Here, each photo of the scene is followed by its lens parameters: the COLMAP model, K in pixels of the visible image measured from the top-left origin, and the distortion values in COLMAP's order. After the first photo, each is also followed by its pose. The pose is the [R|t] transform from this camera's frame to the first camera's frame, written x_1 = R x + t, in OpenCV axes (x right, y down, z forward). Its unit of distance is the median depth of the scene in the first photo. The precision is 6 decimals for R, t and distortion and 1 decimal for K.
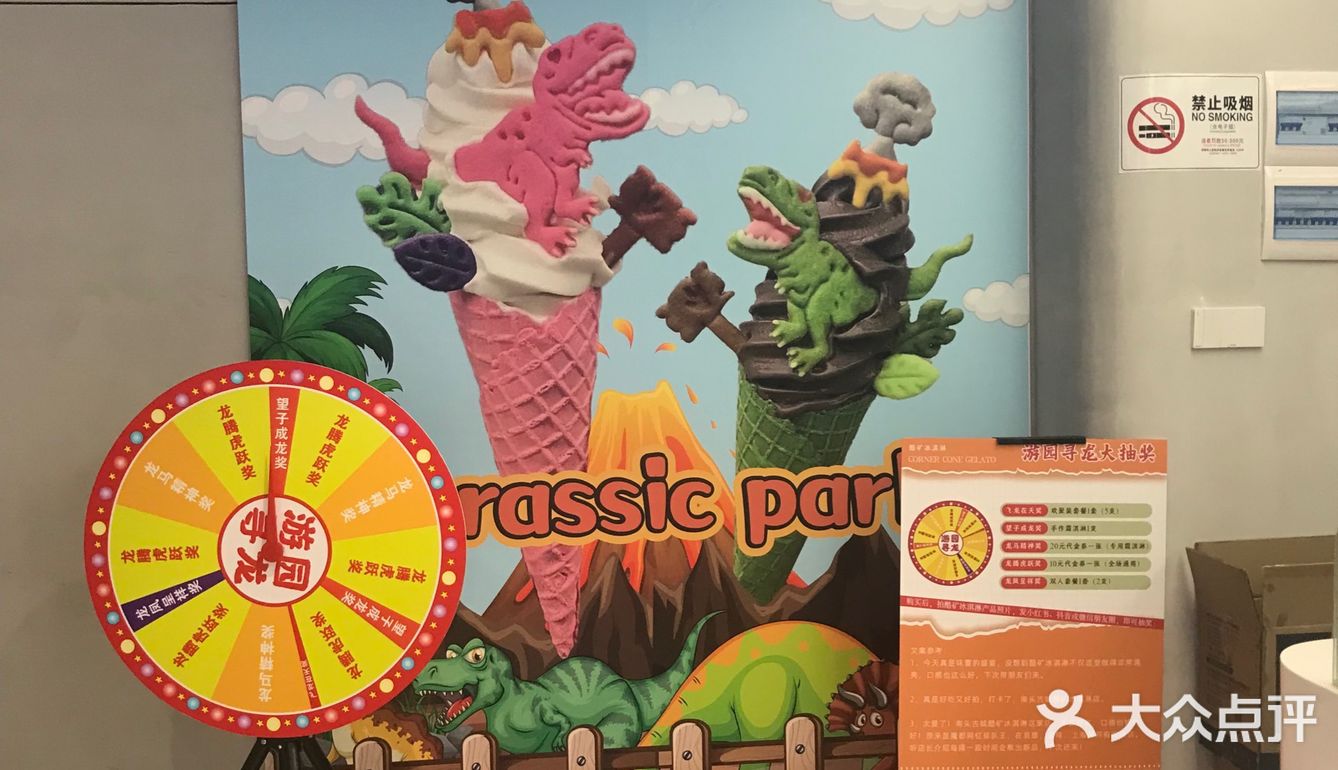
lens RADIAL K [[1432.0, 0, 672.1], [0, 1432.0, 392.0], [0, 0, 1]] dist [0.005914, 0.000000]
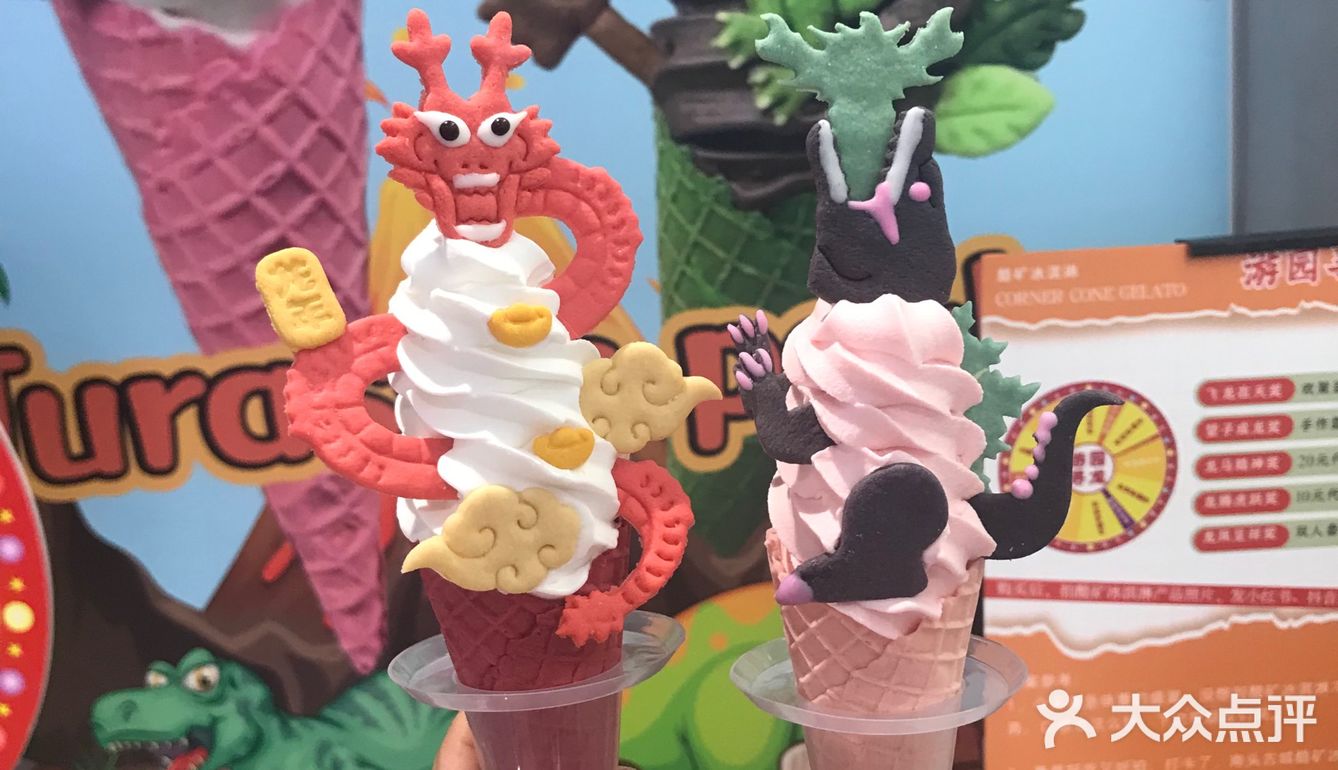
lens RADIAL K [[1432.0, 0, 677.6], [0, 1432.0, 390.5], [0, 0, 1]] dist [0.005914, 0.000000]
pose [[0.997317, -0.047514, -0.055682, 0.079541], [0.057648, 0.978610, 0.197482, -0.021373], [0.045108, -0.200162, 0.978724, 0.494751]]
